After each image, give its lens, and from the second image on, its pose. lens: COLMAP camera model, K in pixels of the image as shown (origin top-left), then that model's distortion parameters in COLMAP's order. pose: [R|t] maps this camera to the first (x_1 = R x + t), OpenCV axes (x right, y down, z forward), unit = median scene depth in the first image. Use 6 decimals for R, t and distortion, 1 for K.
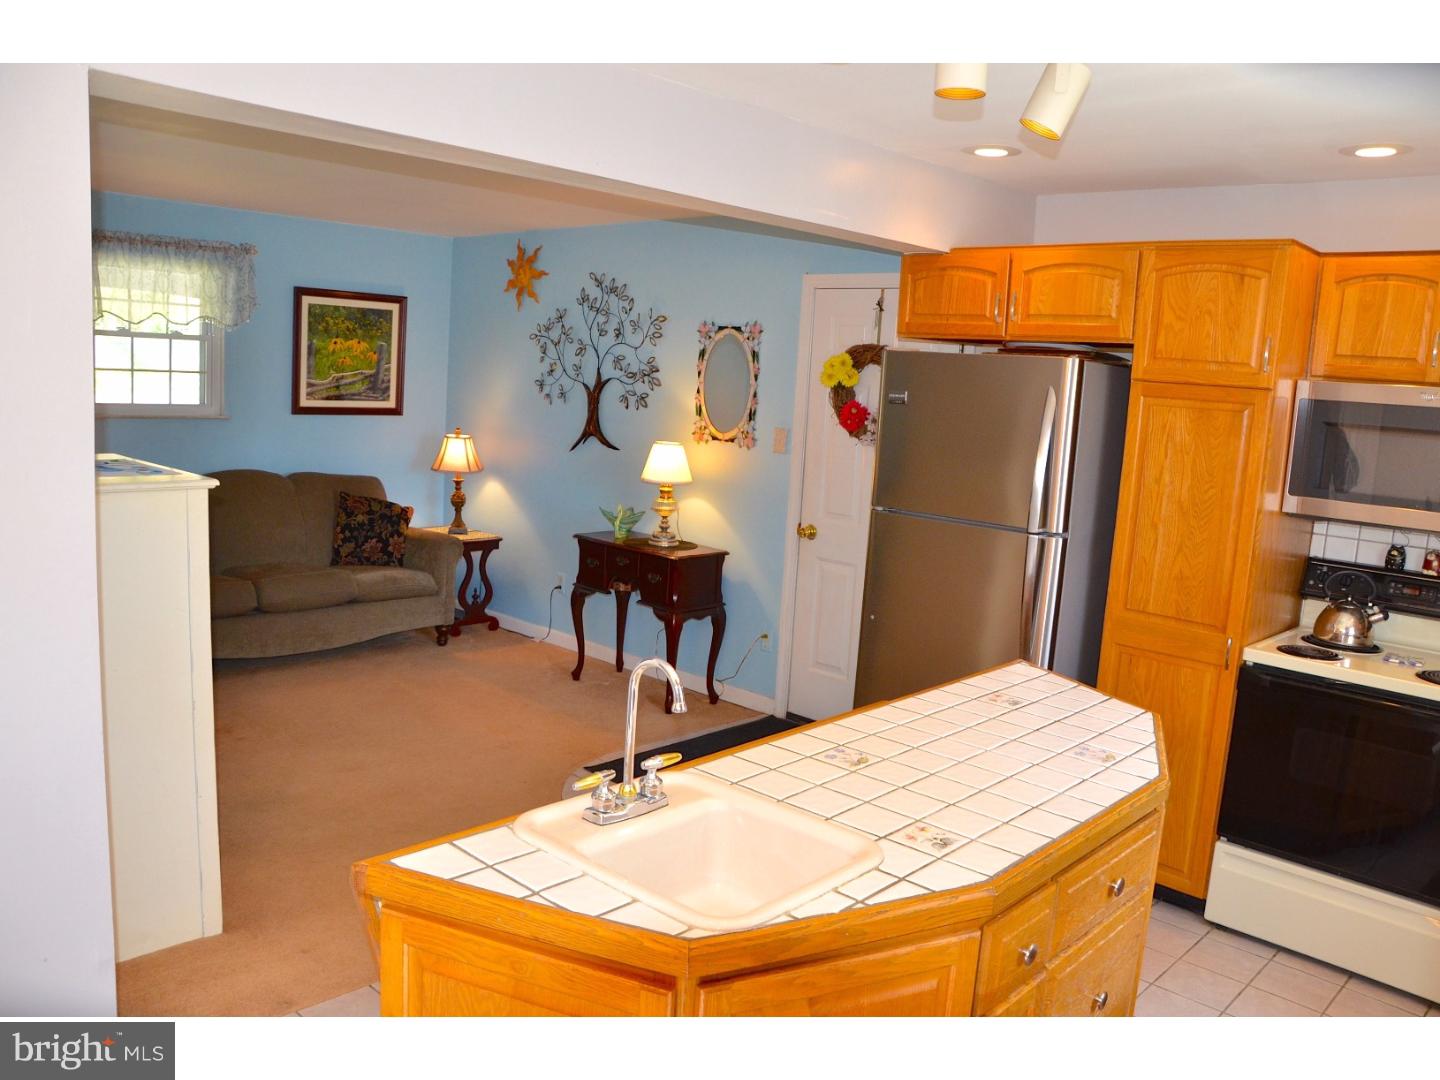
lens RADIAL K [[1154.2, 0, 710.8], [0, 1154.2, 554.5], [0, 0, 1]] dist [-0.116295, 0.089223]
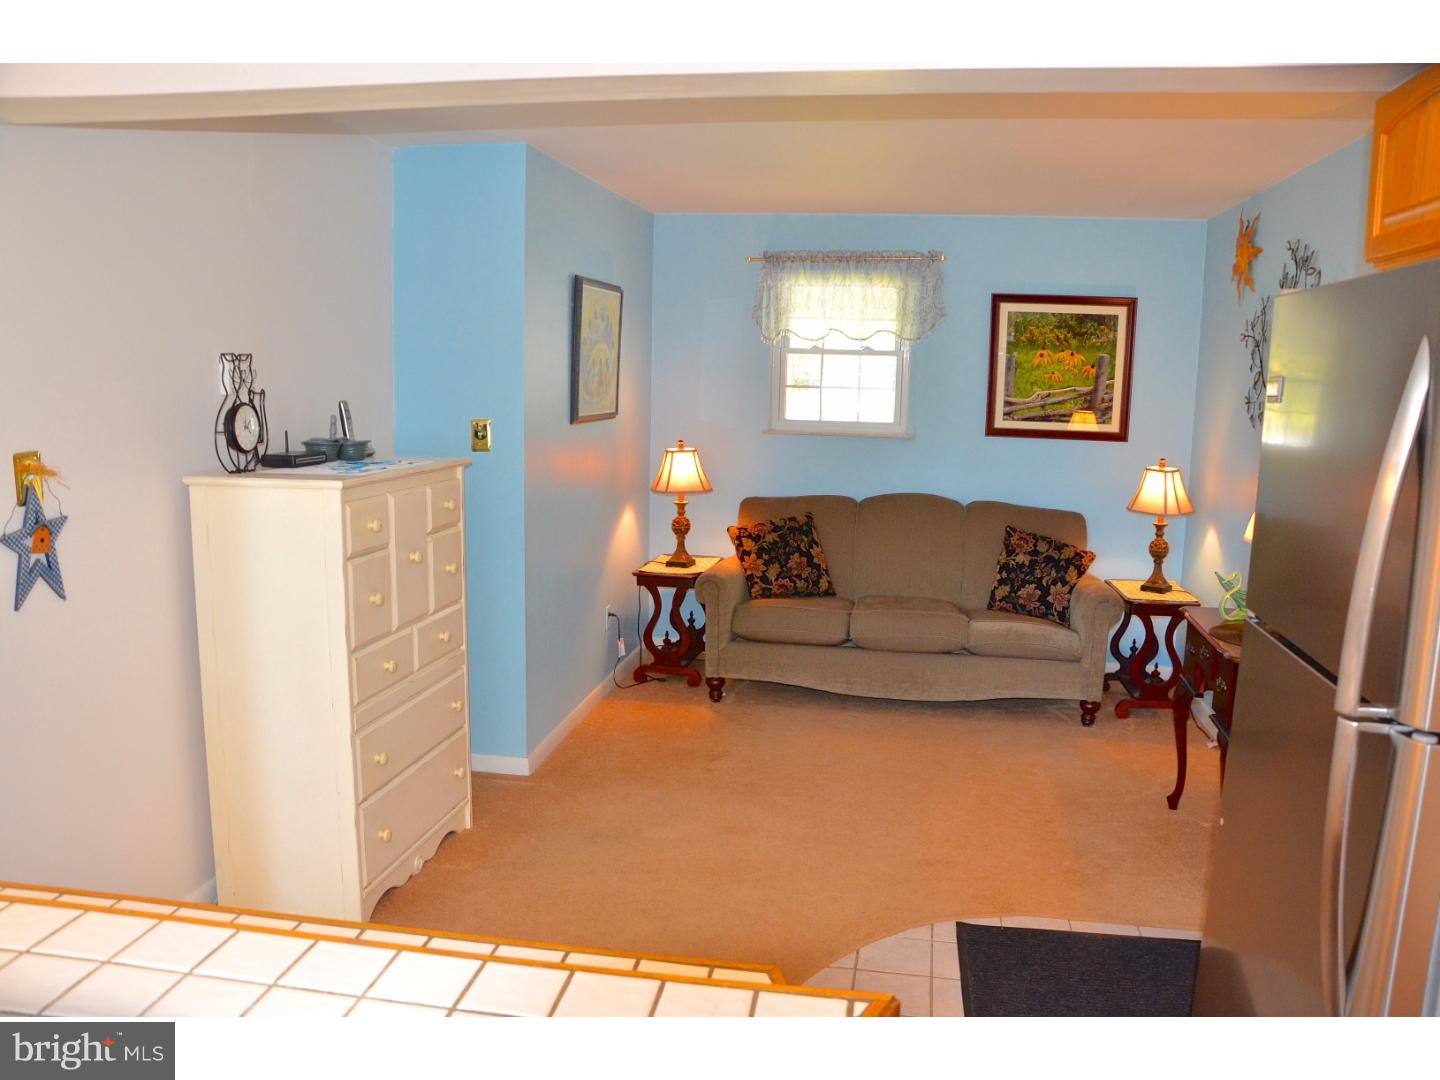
lens RADIAL K [[1154.2, 0, 723.9], [0, 1154.2, 528.4], [0, 0, 1]] dist [-0.116295, 0.089223]
pose [[0.560630, 0.072277, -0.824906, 0.268531], [-0.122449, 0.992468, 0.003738, -0.029663], [0.818963, 0.098913, 0.565257, 0.331154]]
